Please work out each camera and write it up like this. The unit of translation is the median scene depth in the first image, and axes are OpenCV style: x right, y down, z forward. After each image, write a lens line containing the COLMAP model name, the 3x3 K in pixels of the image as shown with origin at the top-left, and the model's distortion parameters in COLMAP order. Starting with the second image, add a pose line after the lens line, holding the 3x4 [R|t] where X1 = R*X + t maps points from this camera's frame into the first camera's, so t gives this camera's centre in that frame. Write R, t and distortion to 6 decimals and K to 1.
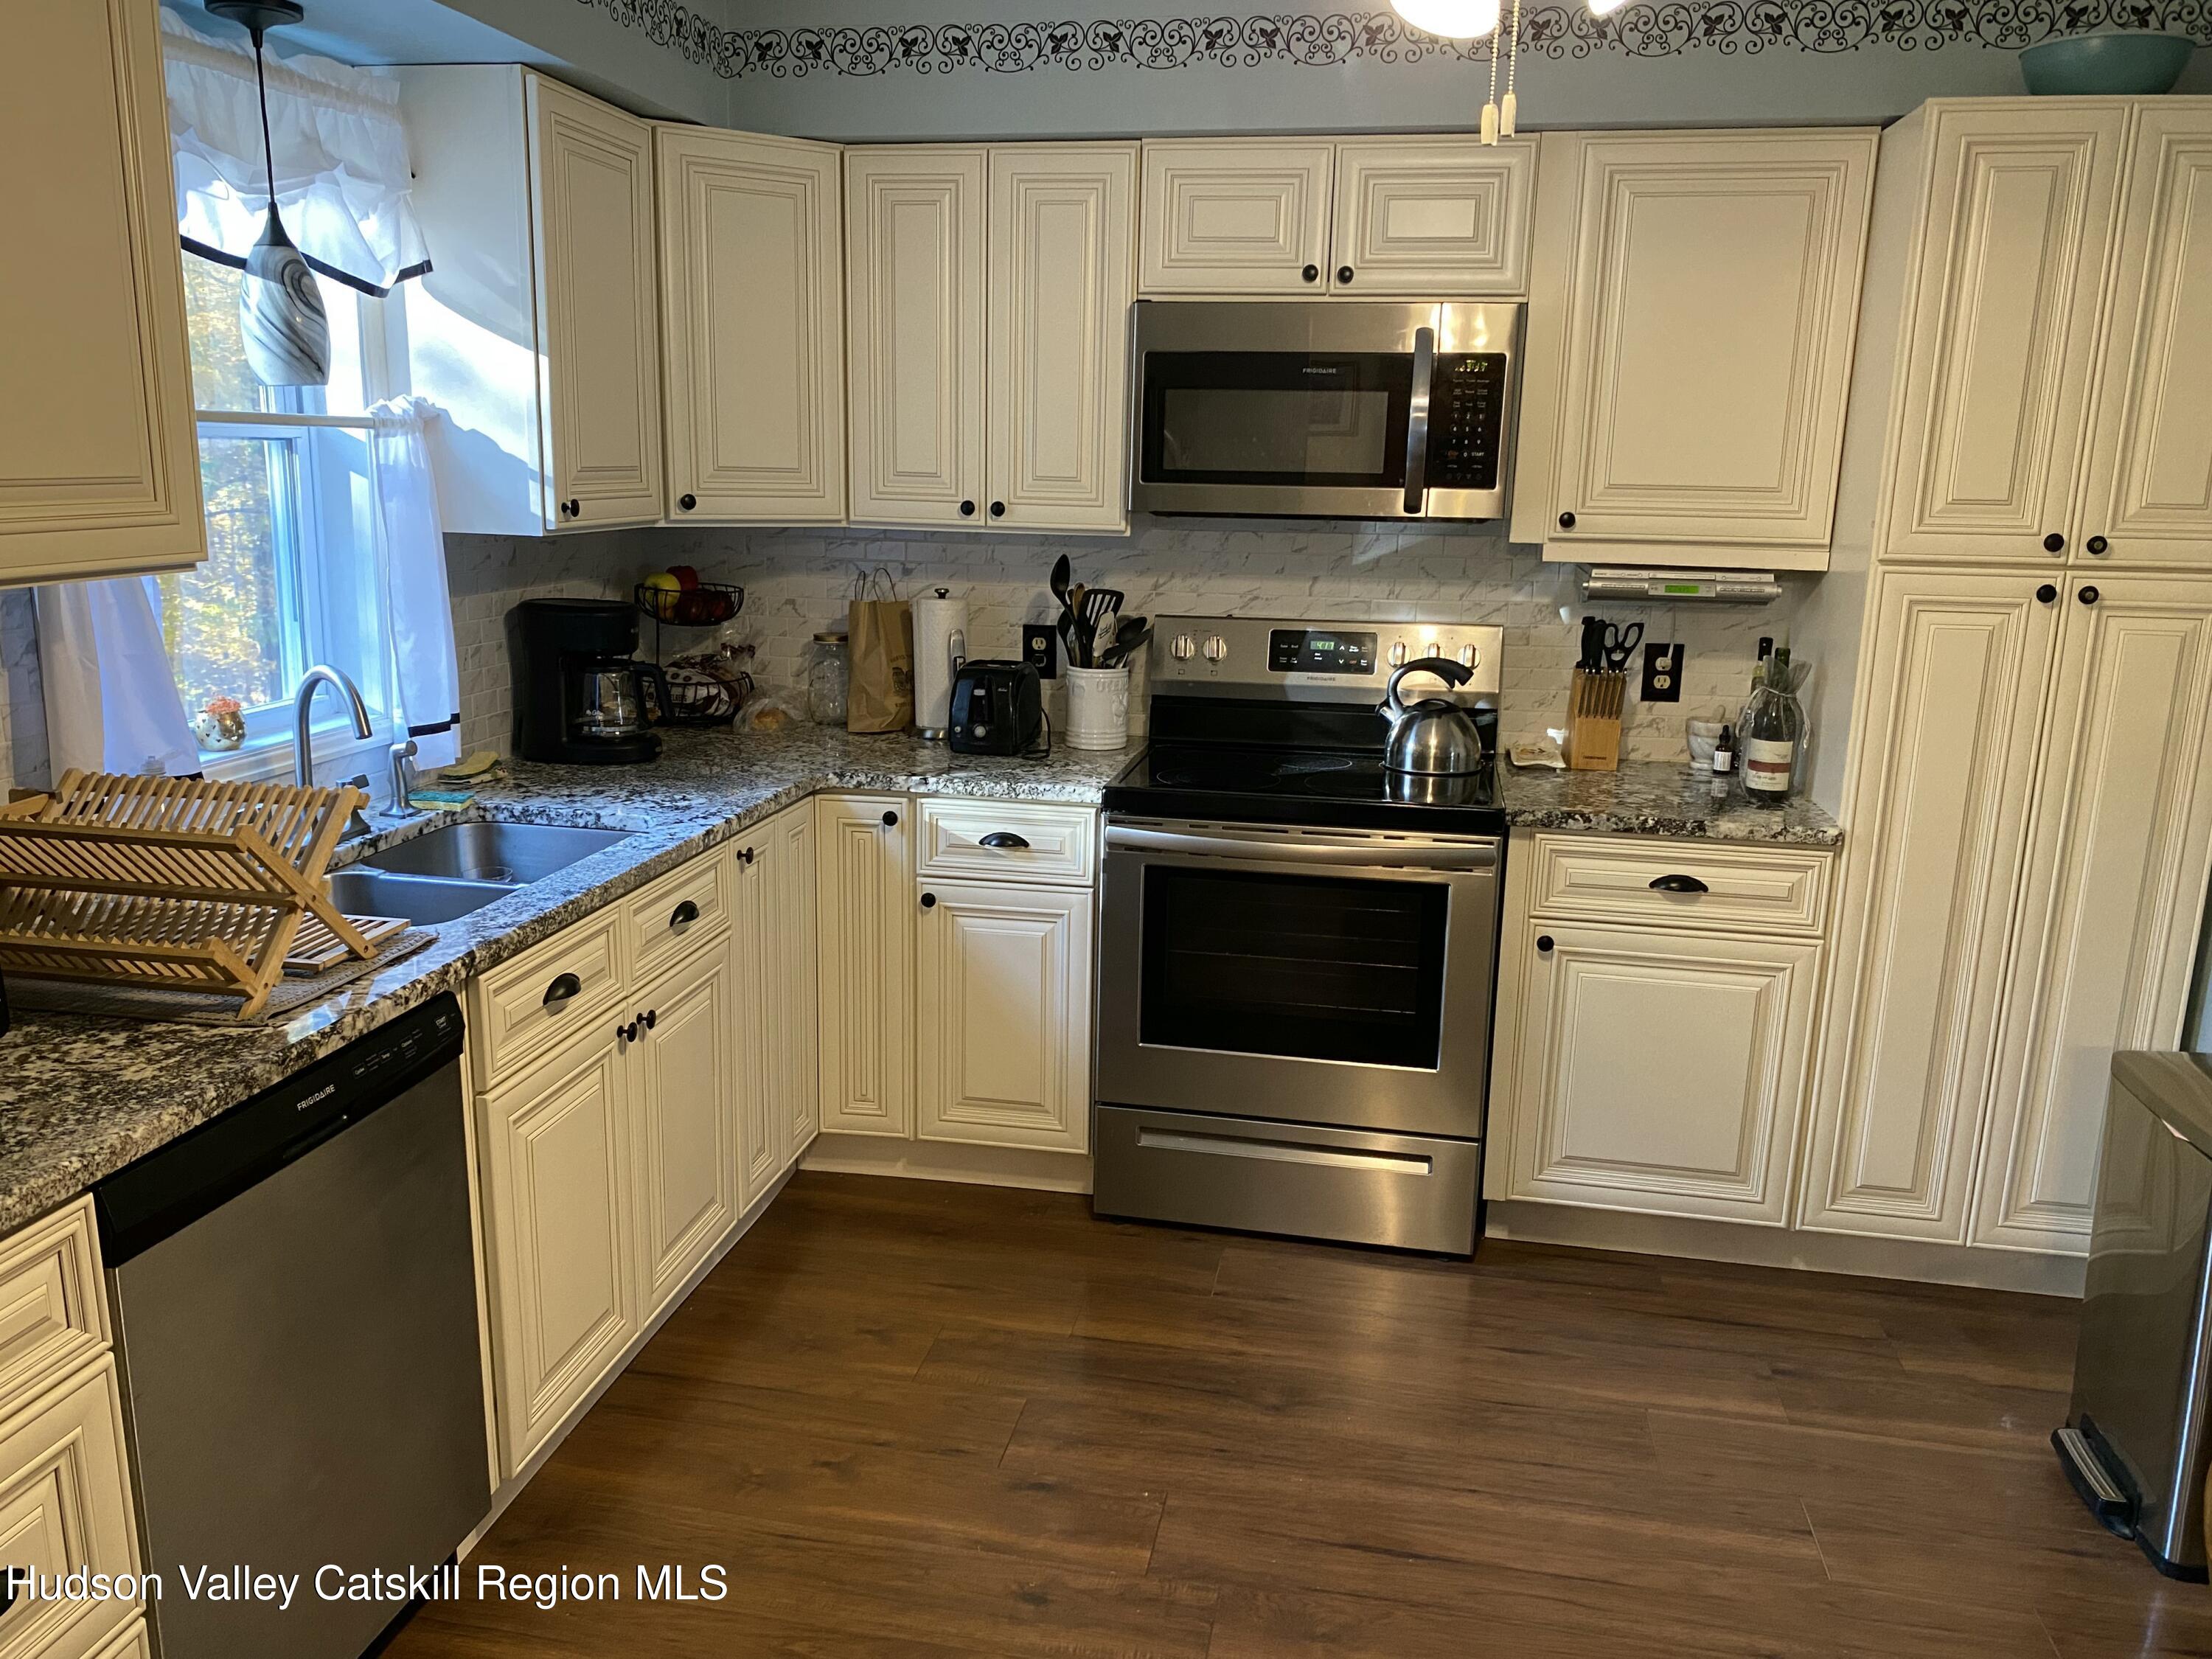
lens RADIAL K [[1692.0, 0, 1098.0], [0, 1692.0, 843.6], [0, 0, 1]] dist [0.022823, -0.031833]
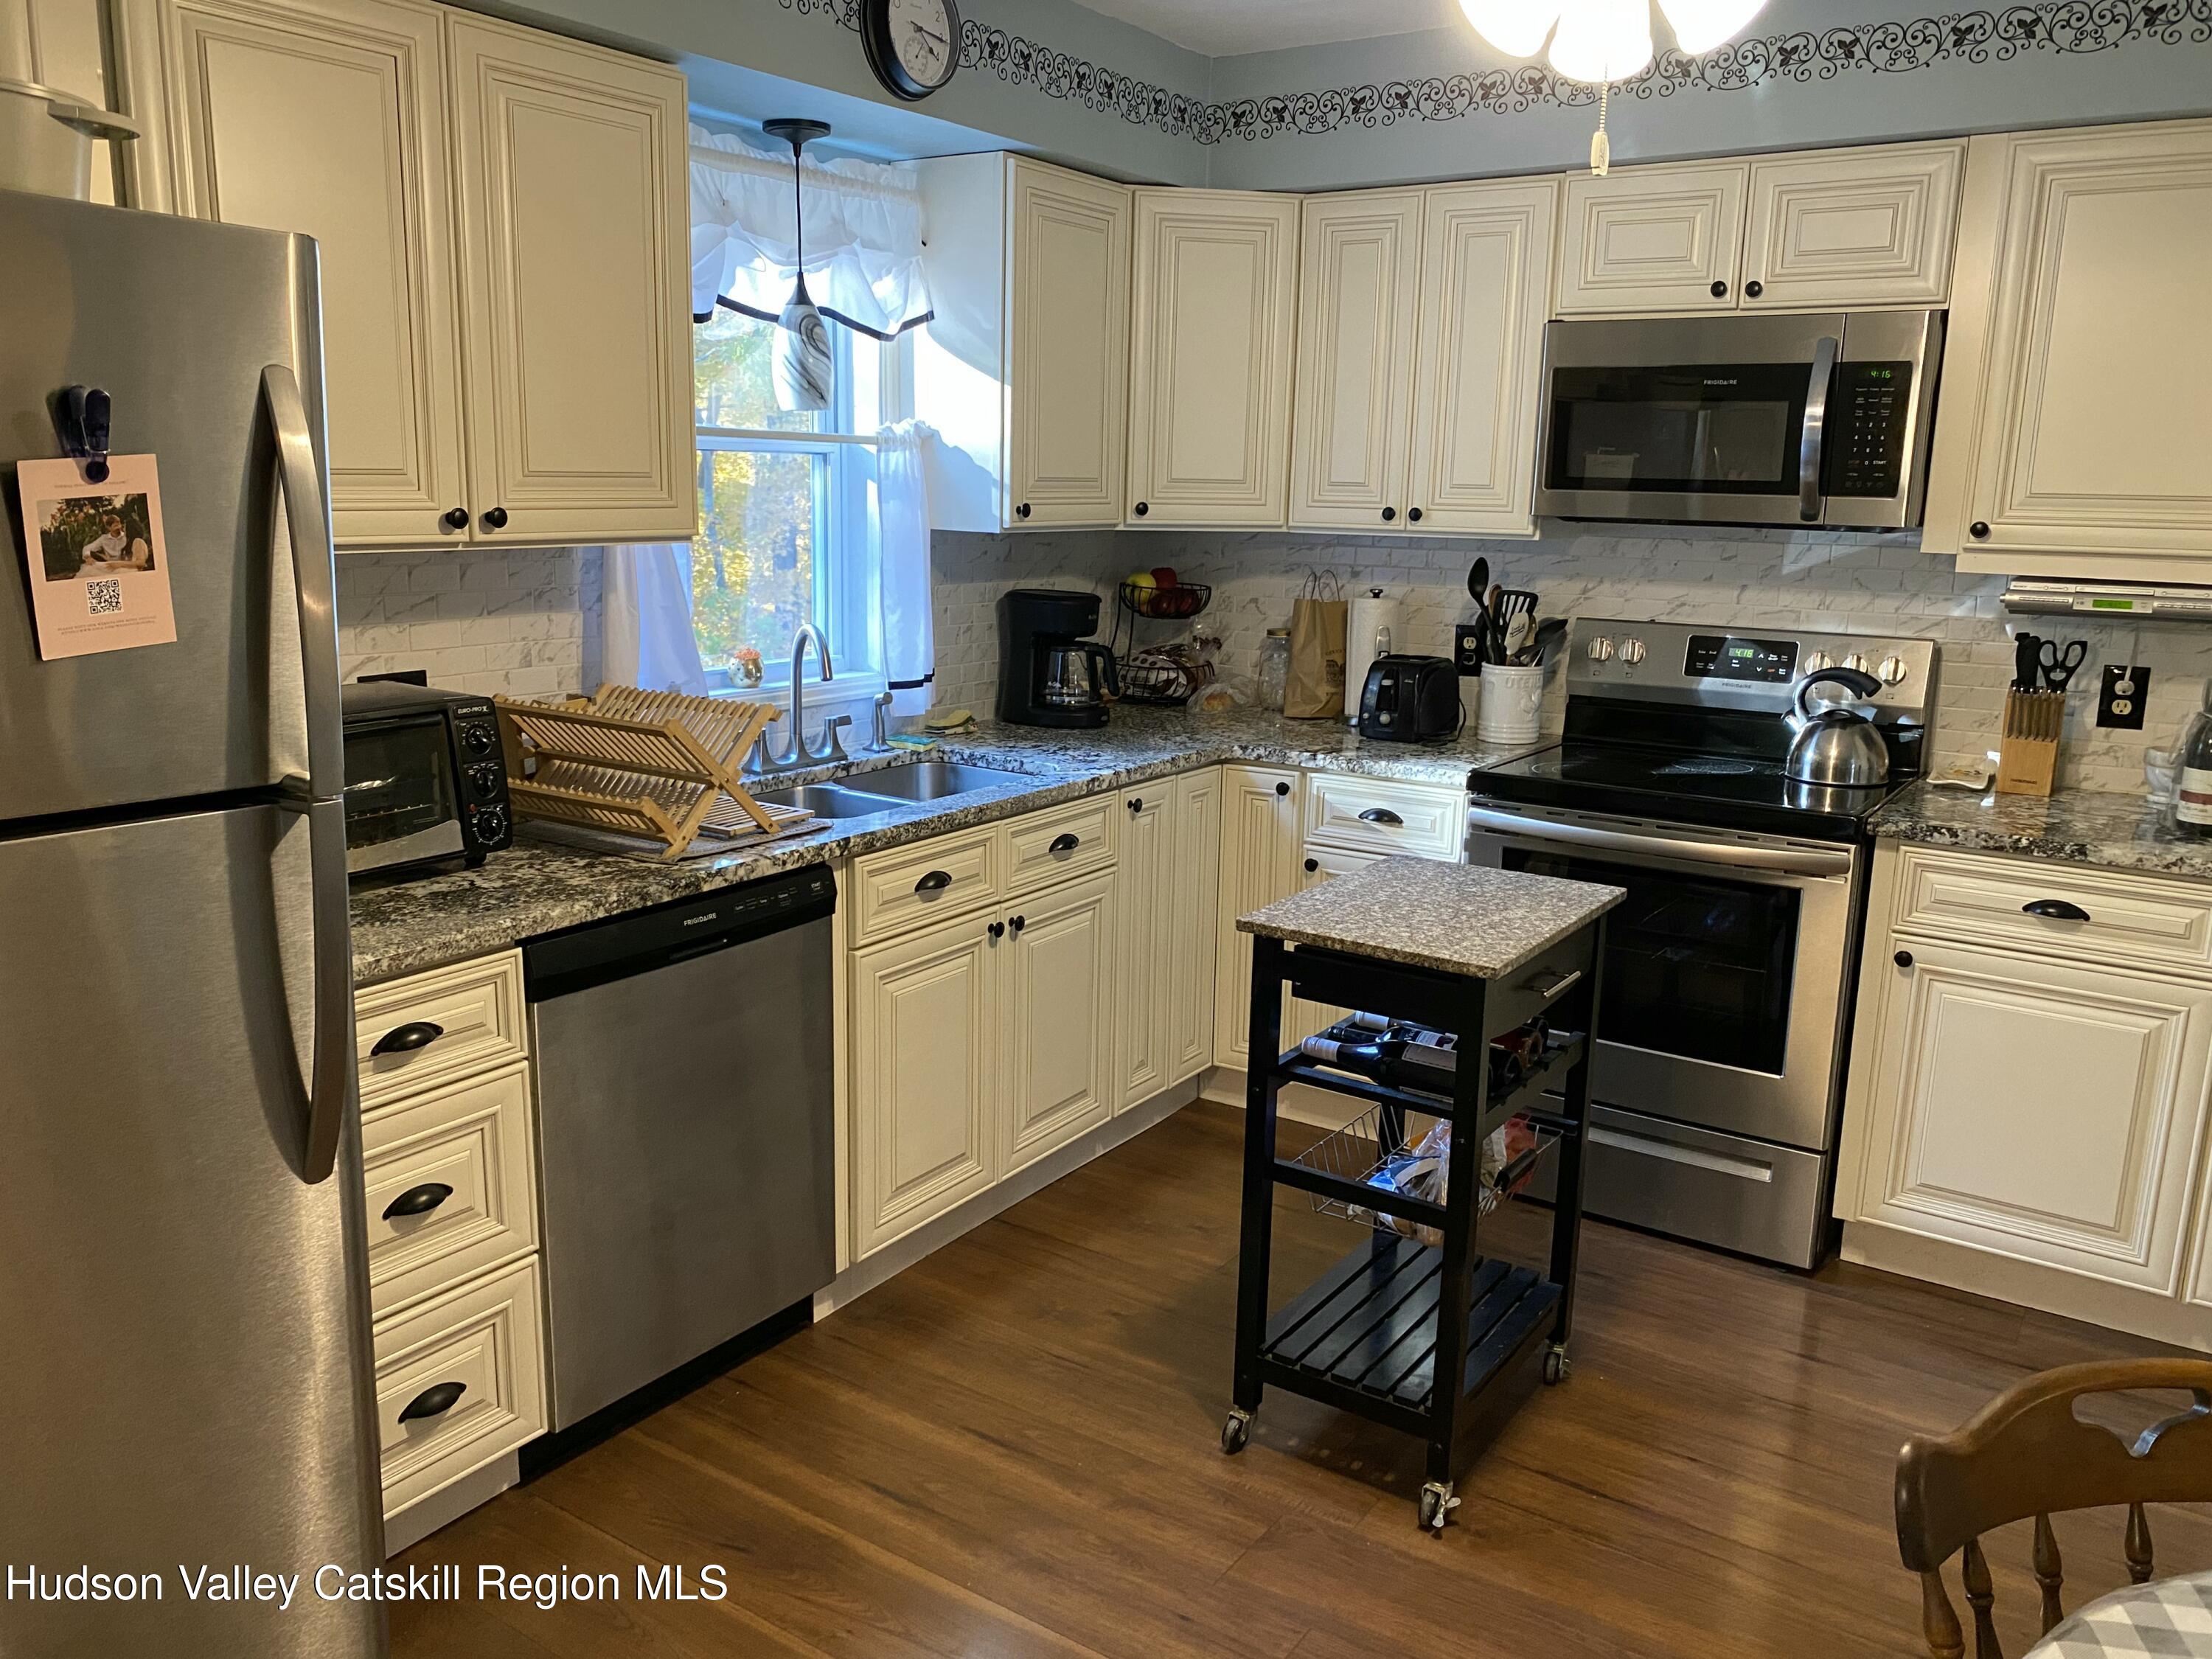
lens RADIAL K [[1701.4, 0, 1106.0], [0, 1701.4, 829.5], [0, 0, 1]] dist [0.018246, -0.022952]
pose [[0.919940, 0.078709, -0.384078, 0.215097], [-0.089394, 0.995946, -0.010018, 0.035929], [0.381732, 0.043550, 0.923246, -0.088291]]
